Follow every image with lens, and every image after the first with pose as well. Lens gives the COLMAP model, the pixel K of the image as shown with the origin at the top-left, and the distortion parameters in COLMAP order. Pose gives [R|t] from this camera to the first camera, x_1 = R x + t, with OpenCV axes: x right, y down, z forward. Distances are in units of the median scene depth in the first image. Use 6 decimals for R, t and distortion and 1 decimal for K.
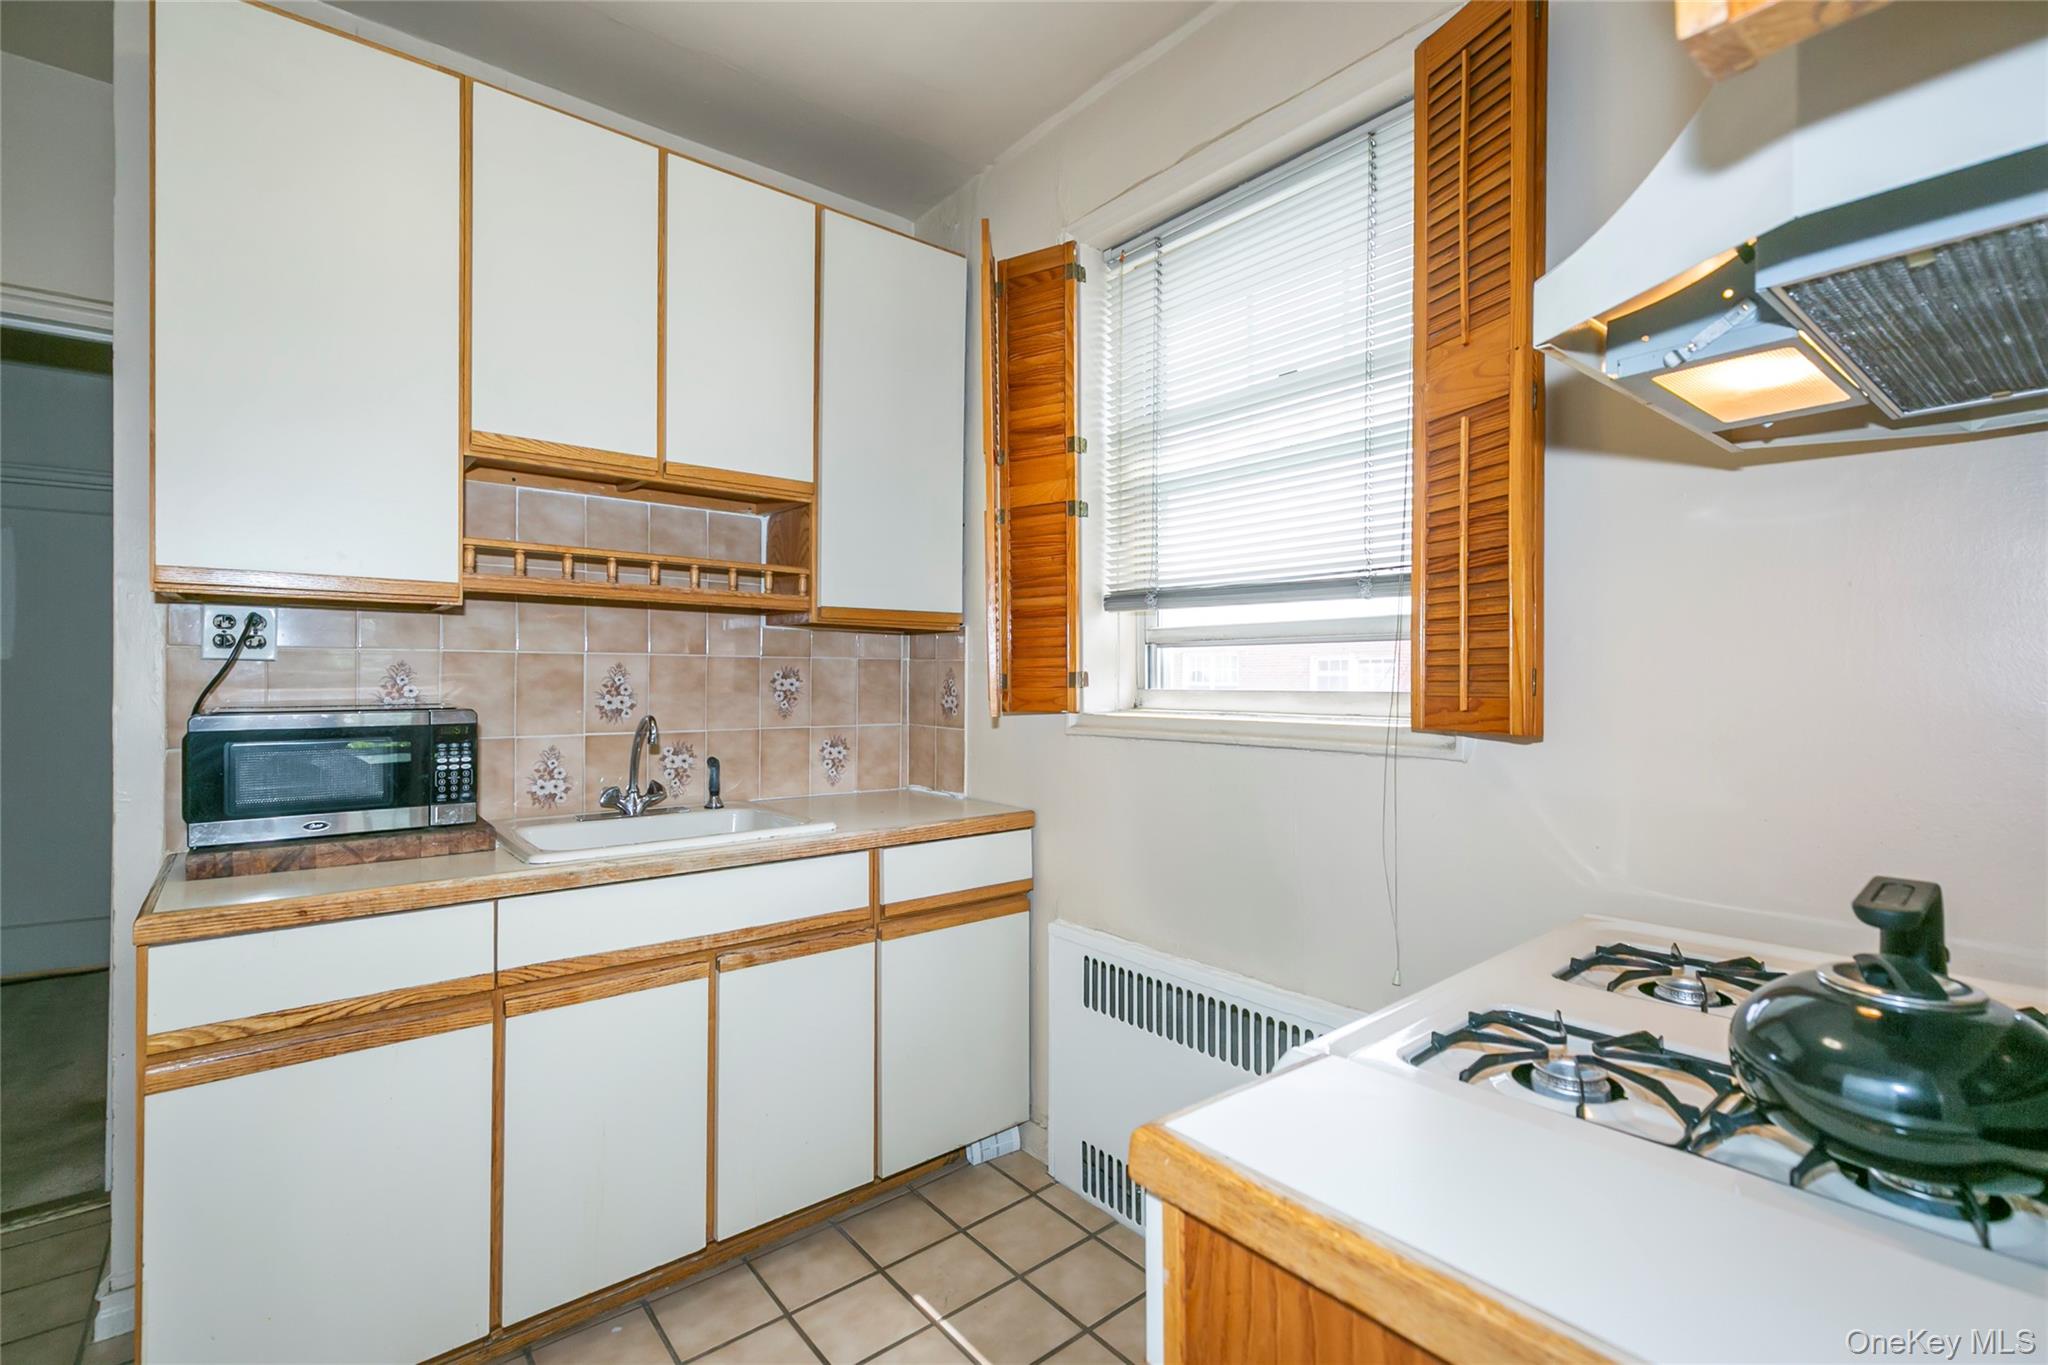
lens RADIAL K [[930.7, 0, 1024.0], [0, 930.7, 678.1], [0, 0, 1]] dist [0.000244, 0.000067]
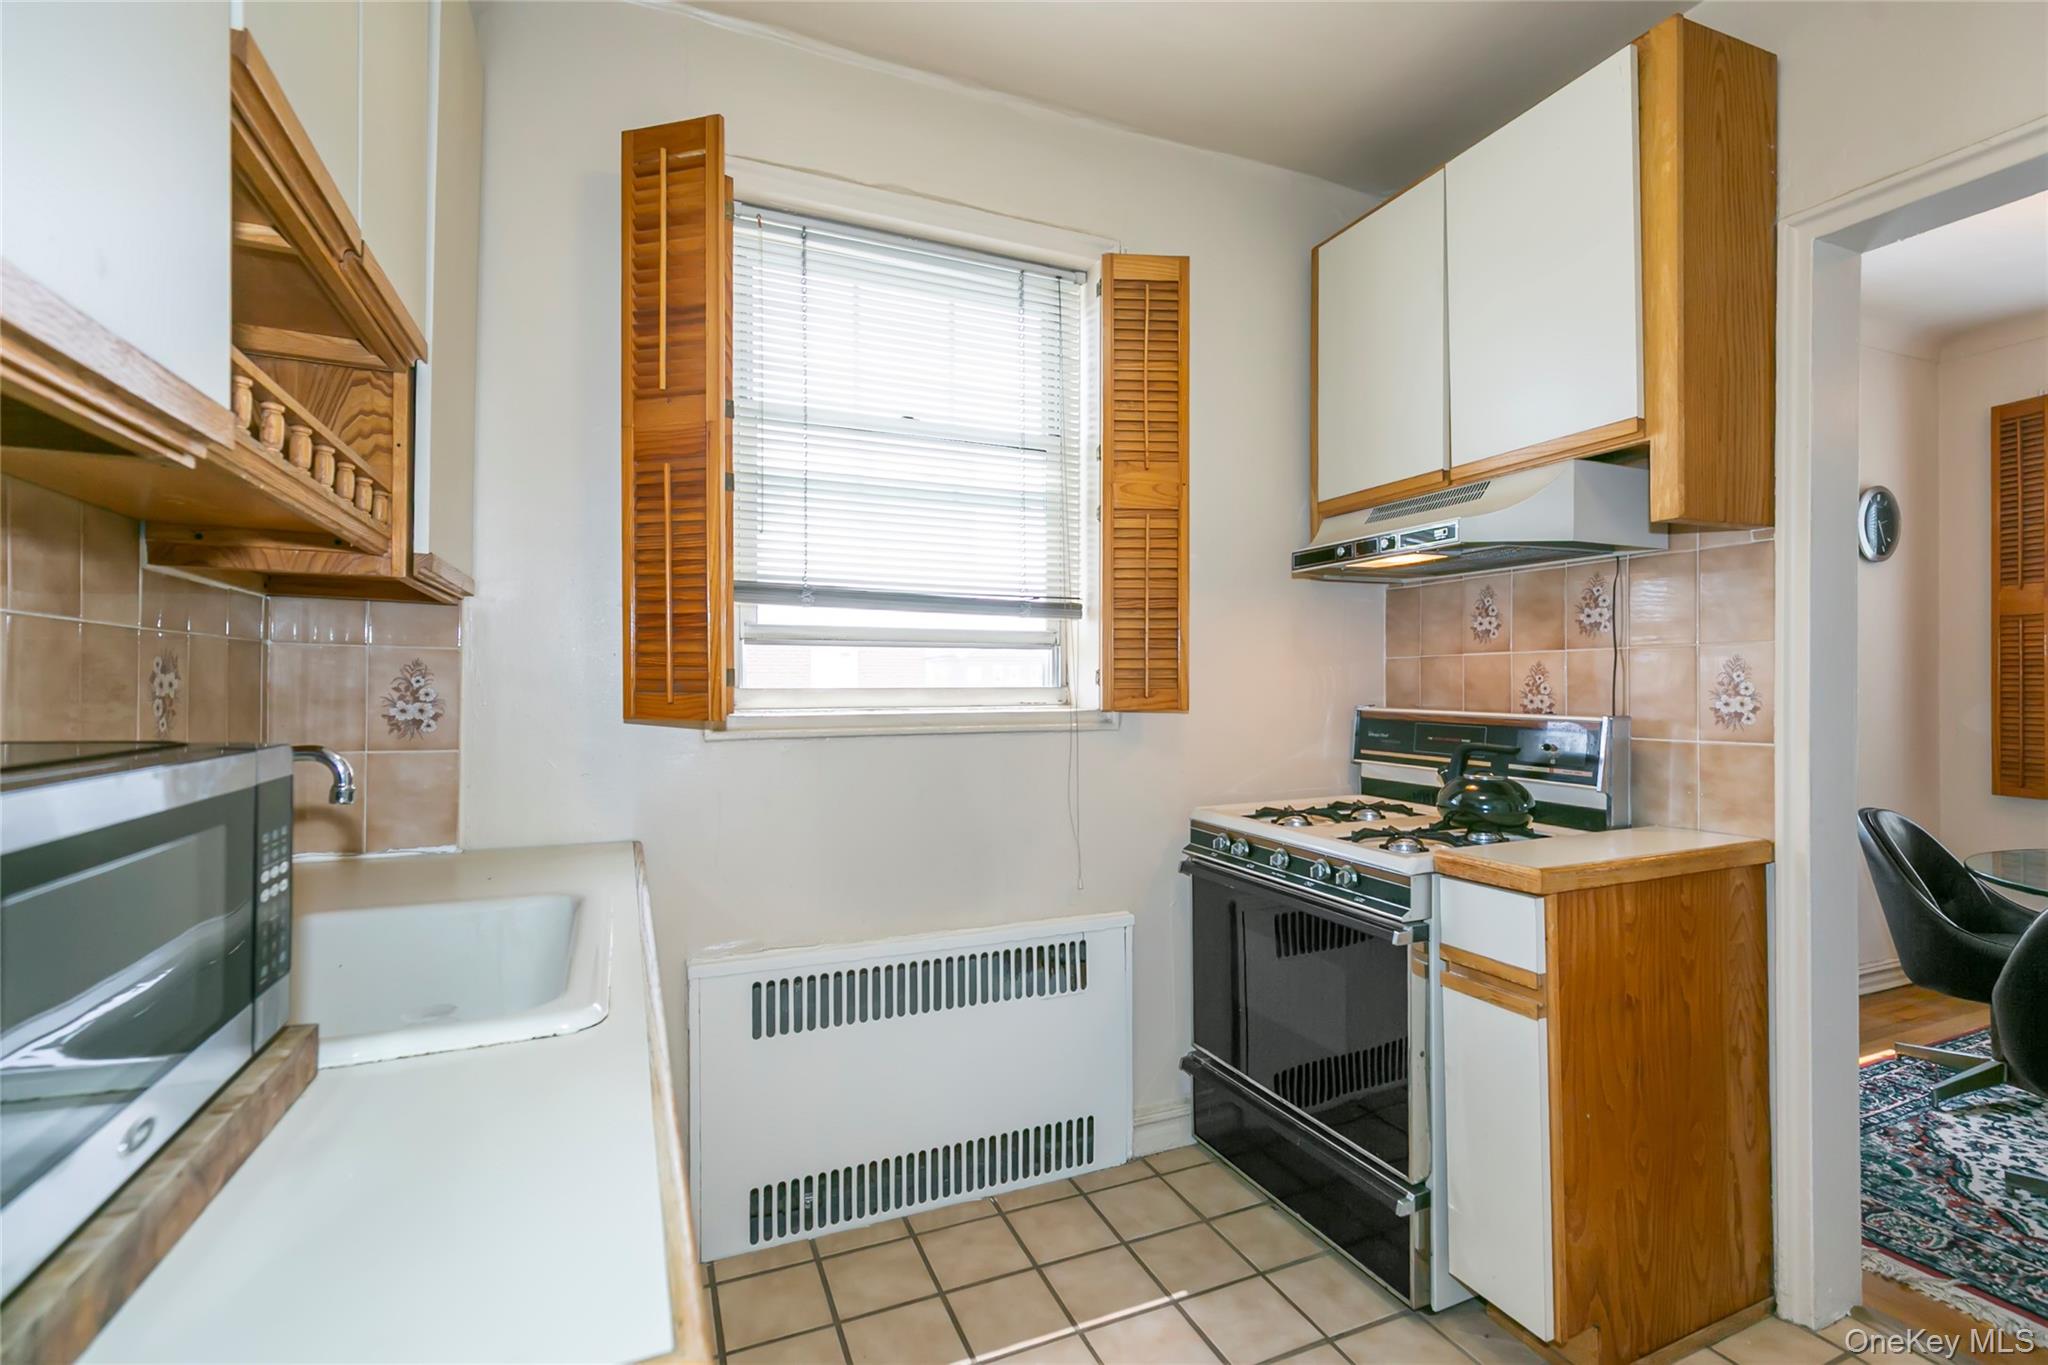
lens RADIAL K [[906.4, 0, 1086.1], [0, 906.4, 684.5], [0, 0, 1]] dist [0.000207, 0.000072]
pose [[0.258687, -0.002824, 0.965957, -0.781912], [0.001143, 0.999996, 0.002617, 0.007450], [-0.965961, 0.000427, 0.258689, 0.514616]]
